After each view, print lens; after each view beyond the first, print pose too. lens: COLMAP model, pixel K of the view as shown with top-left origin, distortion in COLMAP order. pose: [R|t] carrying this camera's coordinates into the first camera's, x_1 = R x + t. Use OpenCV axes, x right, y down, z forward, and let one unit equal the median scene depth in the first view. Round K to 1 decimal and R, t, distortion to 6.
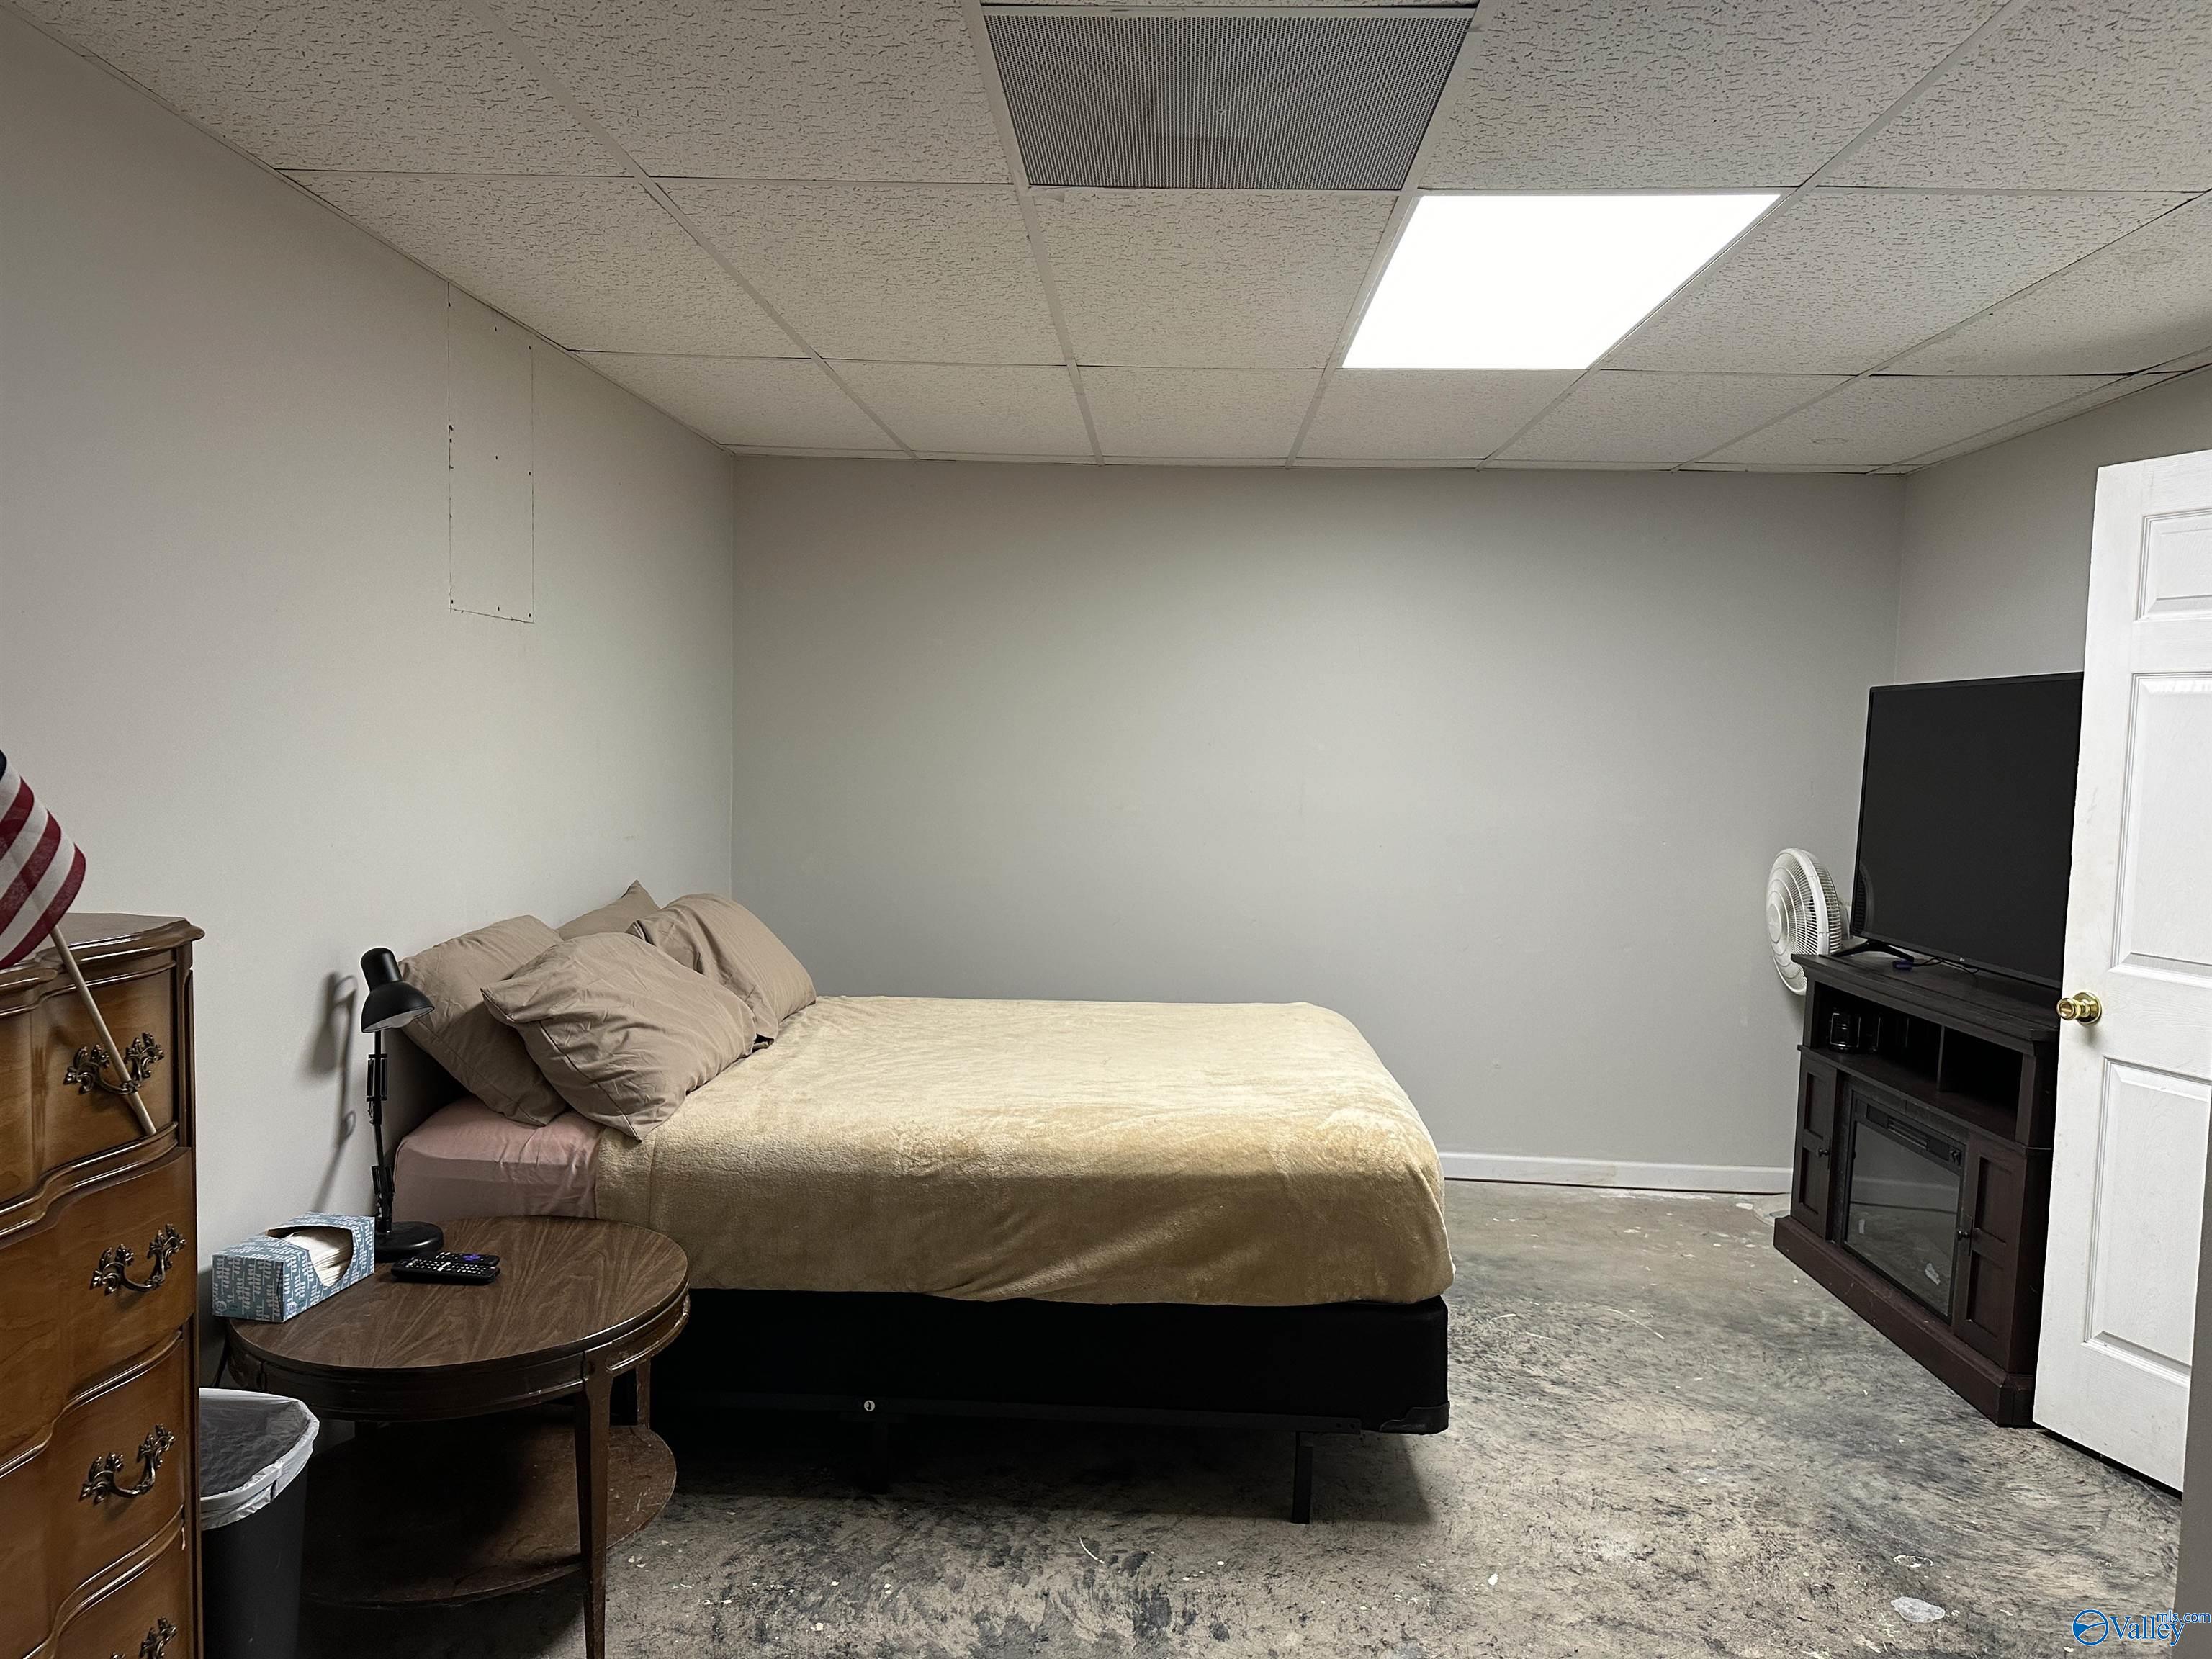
lens RADIAL K [[1513.1, 0, 1113.2], [0, 1513.1, 831.6], [0, 0, 1]] dist [0.126194, -0.203390]
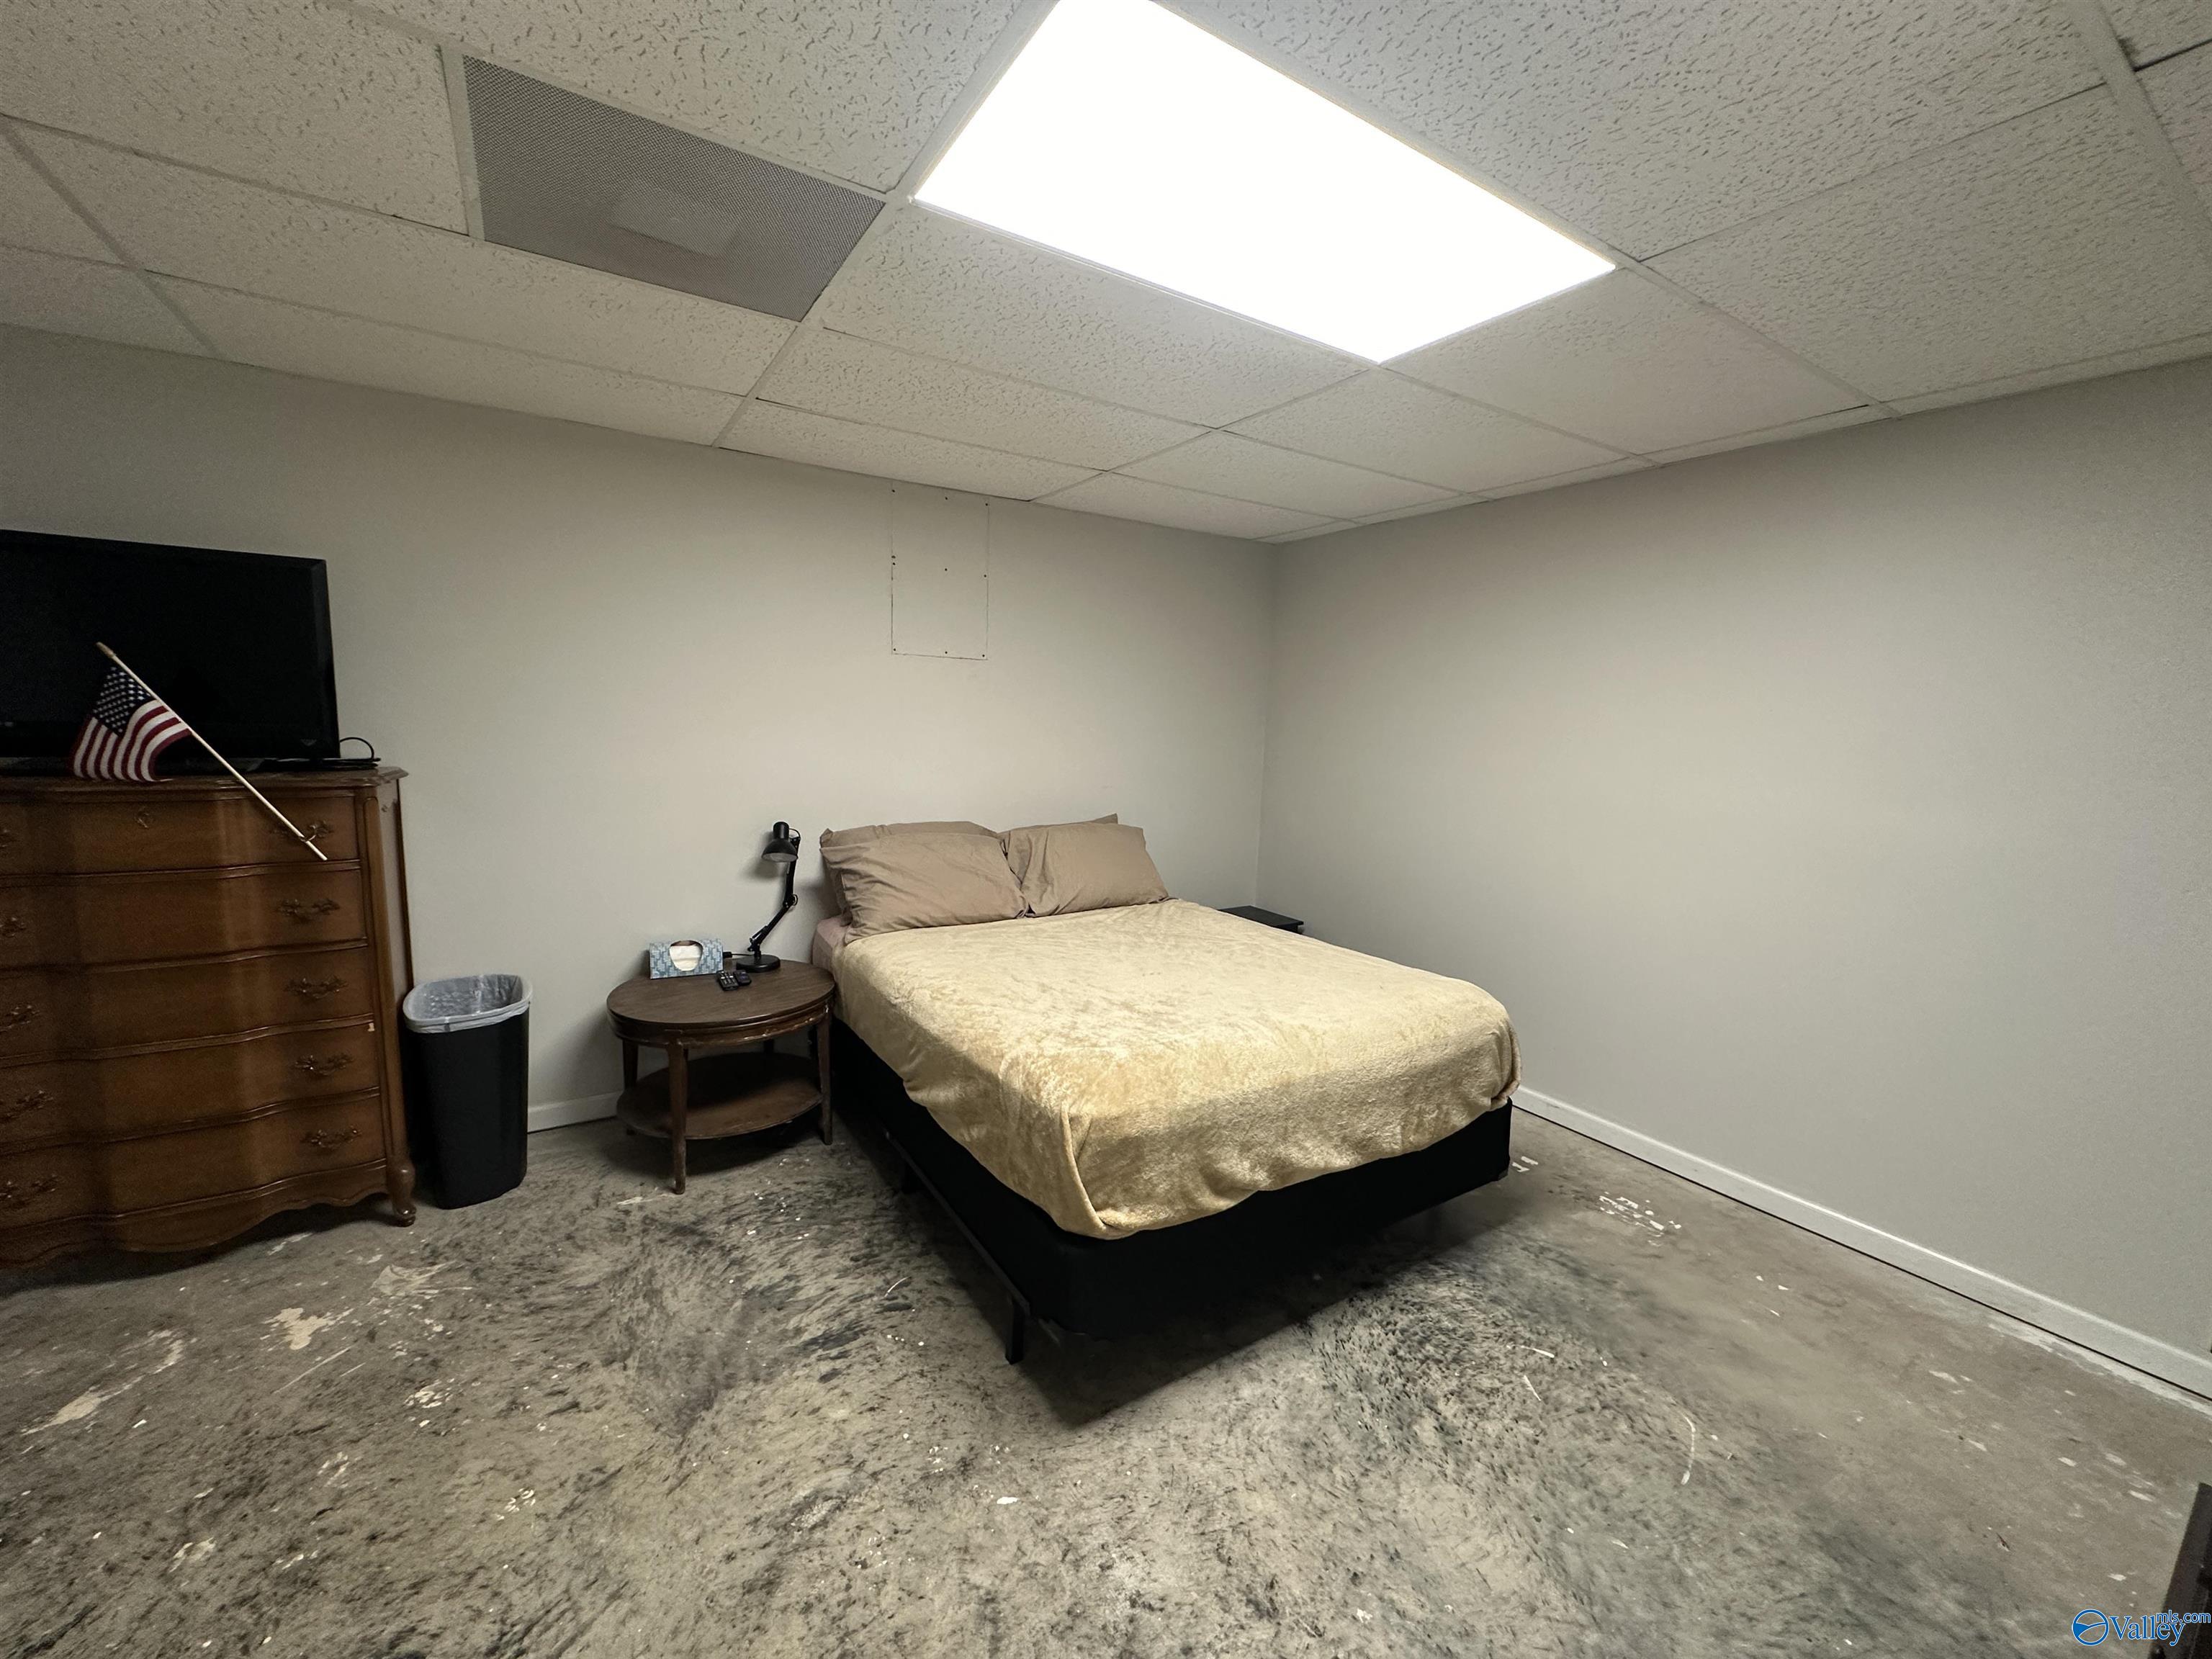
lens RADIAL K [[876.9, 0, 1107.3], [0, 876.9, 825.7], [0, 0, 1]] dist [-0.001893, 0.000481]
pose [[0.580464, 0.094520, -0.808781, 0.673701], [-0.068848, 0.995380, 0.066915, -0.024764], [0.811370, 0.016841, 0.584290, 0.635495]]
